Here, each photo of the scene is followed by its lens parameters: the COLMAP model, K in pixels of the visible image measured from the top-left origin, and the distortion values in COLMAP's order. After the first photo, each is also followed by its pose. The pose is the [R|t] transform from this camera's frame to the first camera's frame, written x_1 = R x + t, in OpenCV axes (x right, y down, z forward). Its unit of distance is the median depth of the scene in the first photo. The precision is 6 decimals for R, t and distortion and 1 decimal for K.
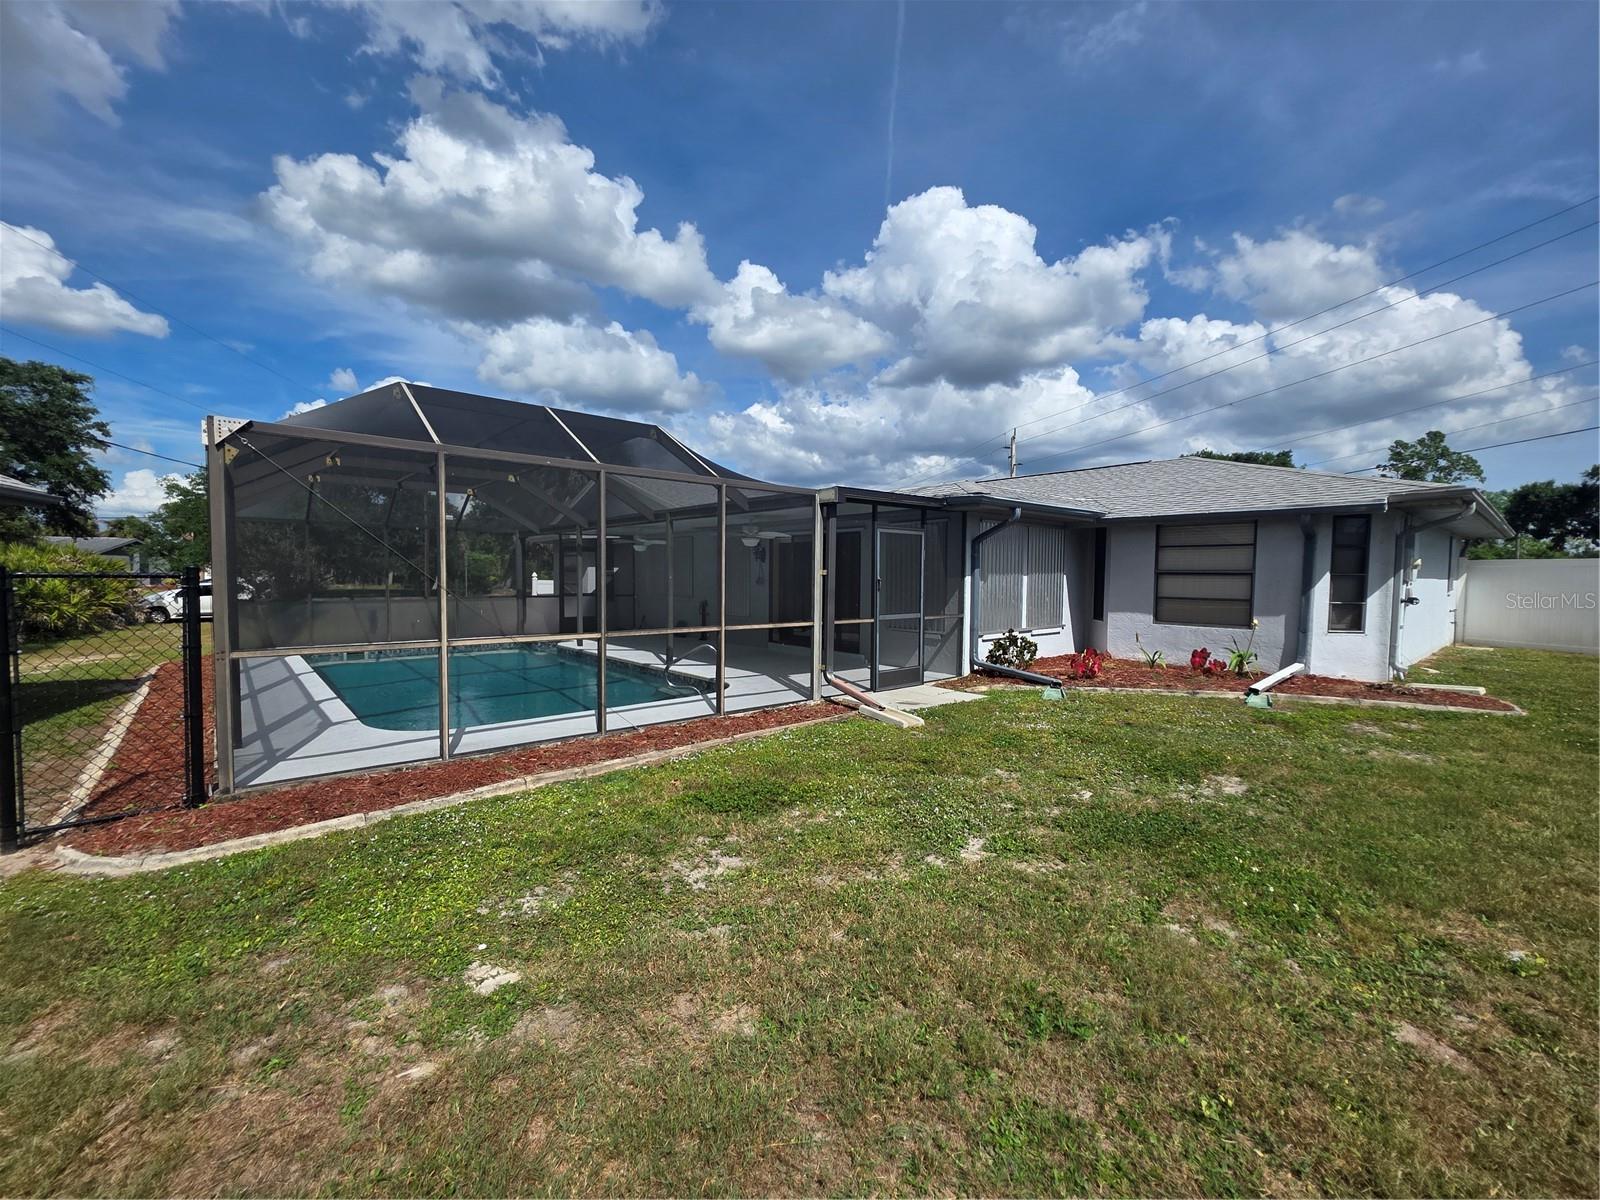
lens RADIAL K [[637.2, 0, 810.5], [0, 637.2, 619.8], [0, 0, 1]] dist [-0.001768, 0.001480]
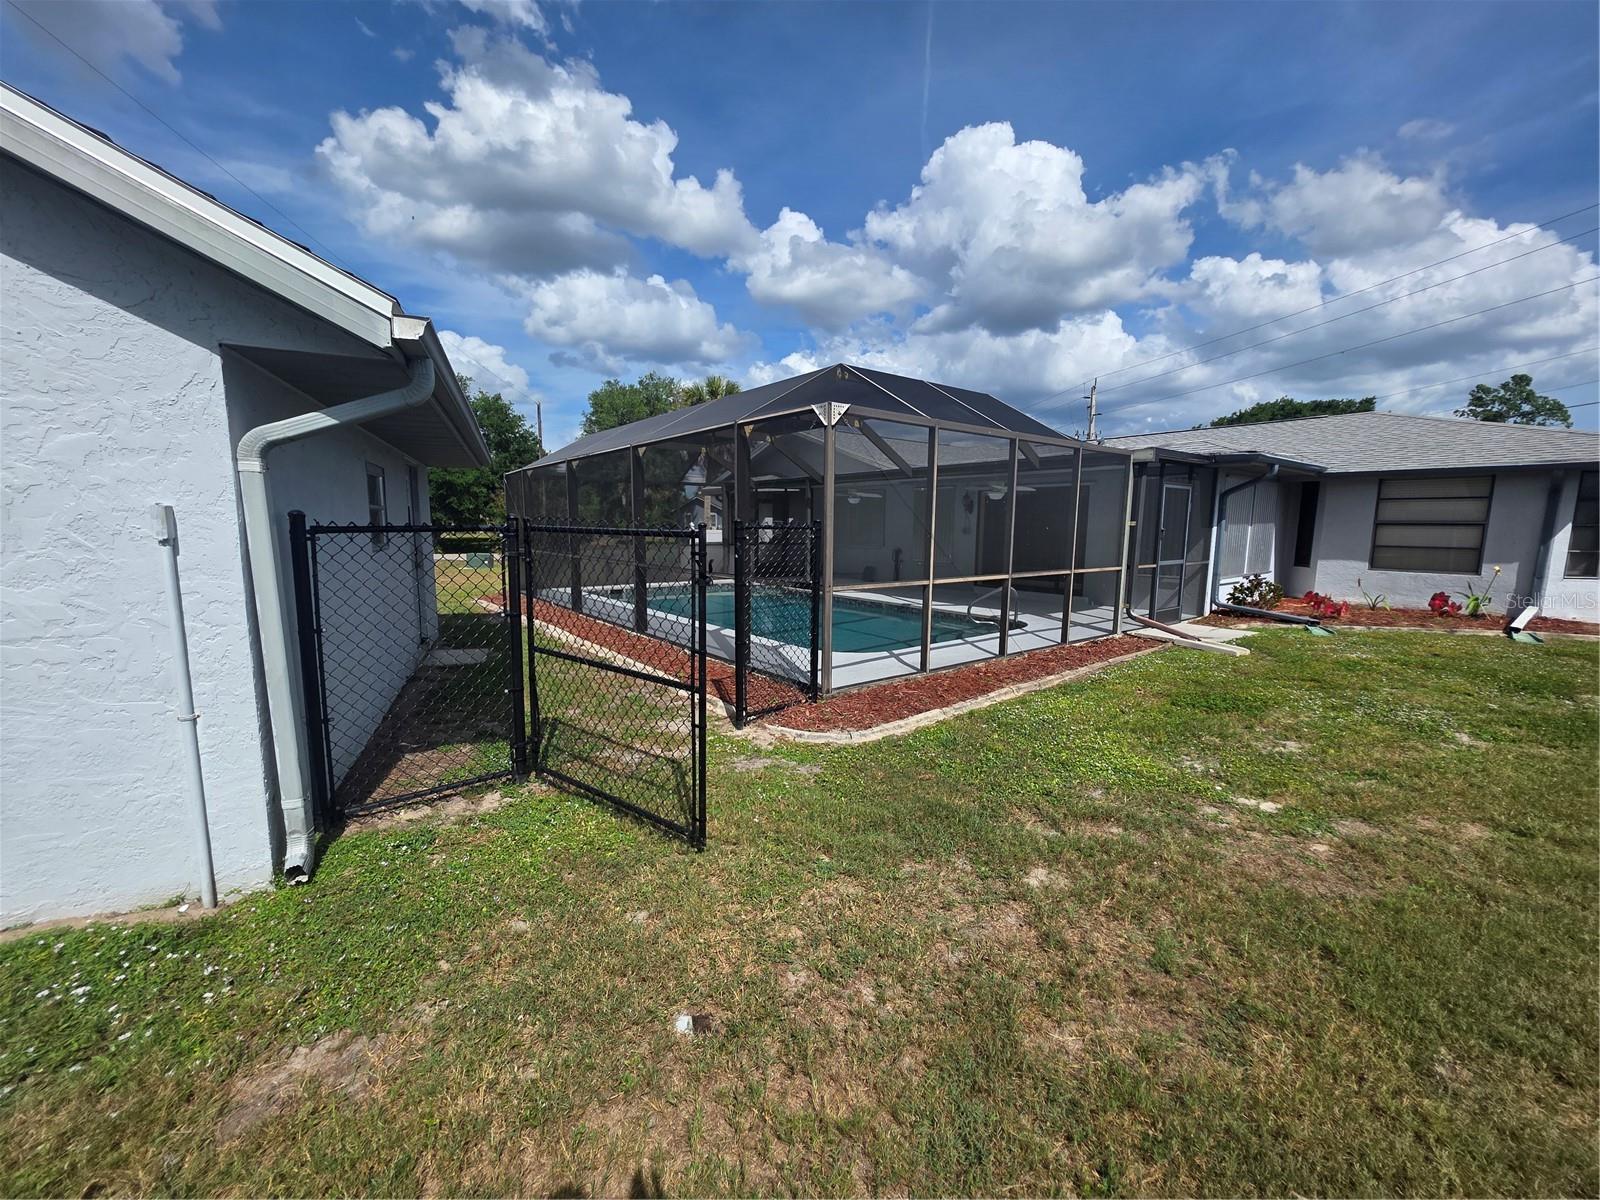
lens RADIAL K [[637.2, 0, 807.3], [0, 637.2, 594.8], [0, 0, 1]] dist [-0.001768, 0.001480]
pose [[0.999095, 0.003995, -0.042343, -0.353877], [-0.002431, 0.999315, 0.036916, 0.009847], [0.042462, -0.036779, 0.998421, -0.111065]]
